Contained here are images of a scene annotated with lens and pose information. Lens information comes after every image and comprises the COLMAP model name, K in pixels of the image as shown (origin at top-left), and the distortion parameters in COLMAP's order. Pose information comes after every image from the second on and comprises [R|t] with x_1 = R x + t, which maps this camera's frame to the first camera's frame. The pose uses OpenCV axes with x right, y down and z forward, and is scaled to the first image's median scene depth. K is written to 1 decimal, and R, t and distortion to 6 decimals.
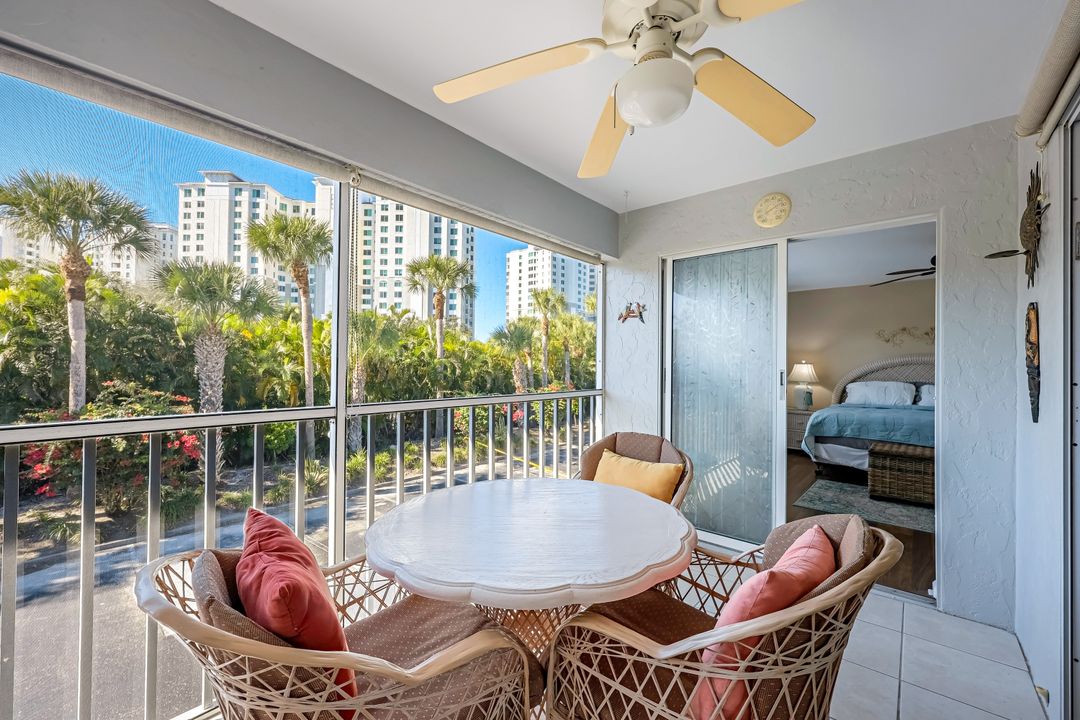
lens RADIAL K [[429.9, 0, 538.3], [0, 429.9, 360.6], [0, 0, 1]] dist [-0.000514, 0.000221]
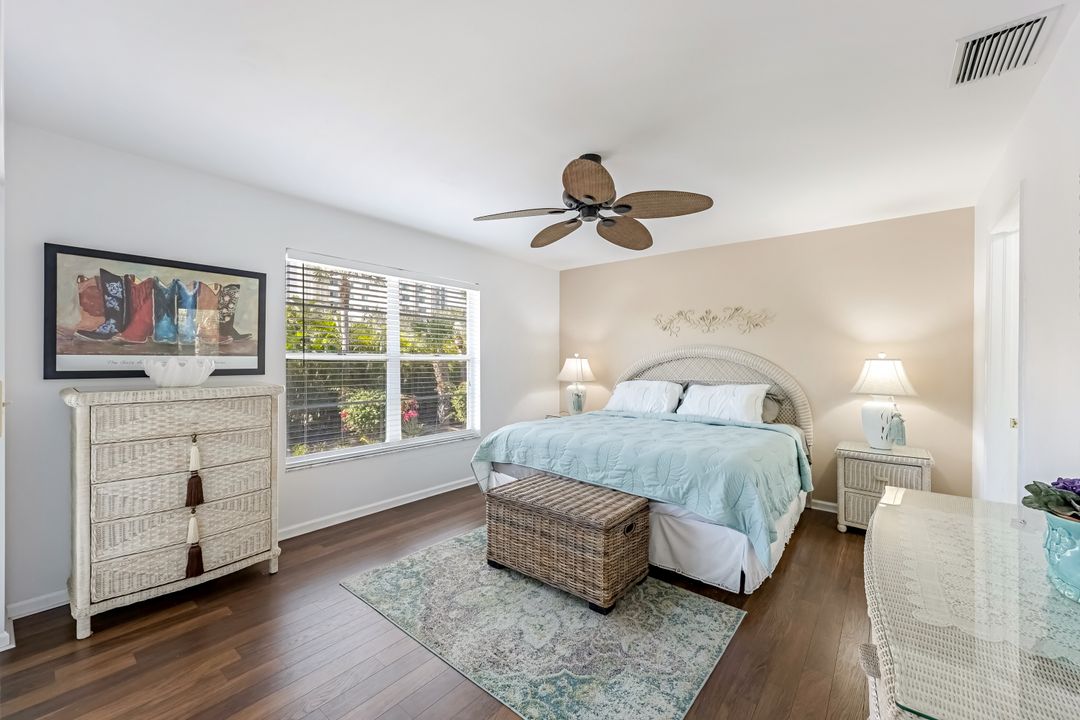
lens RADIAL K [[433.0, 0, 540.0], [0, 433.0, 360.0], [0, 0, 1]] dist [-0.000824, 0.000037]
pose [[0.999156, -0.007628, 0.040369, 0.247059], [0.006949, 0.999833, 0.016931, -0.001366], [-0.040492, -0.016636, 0.999041, 0.099443]]
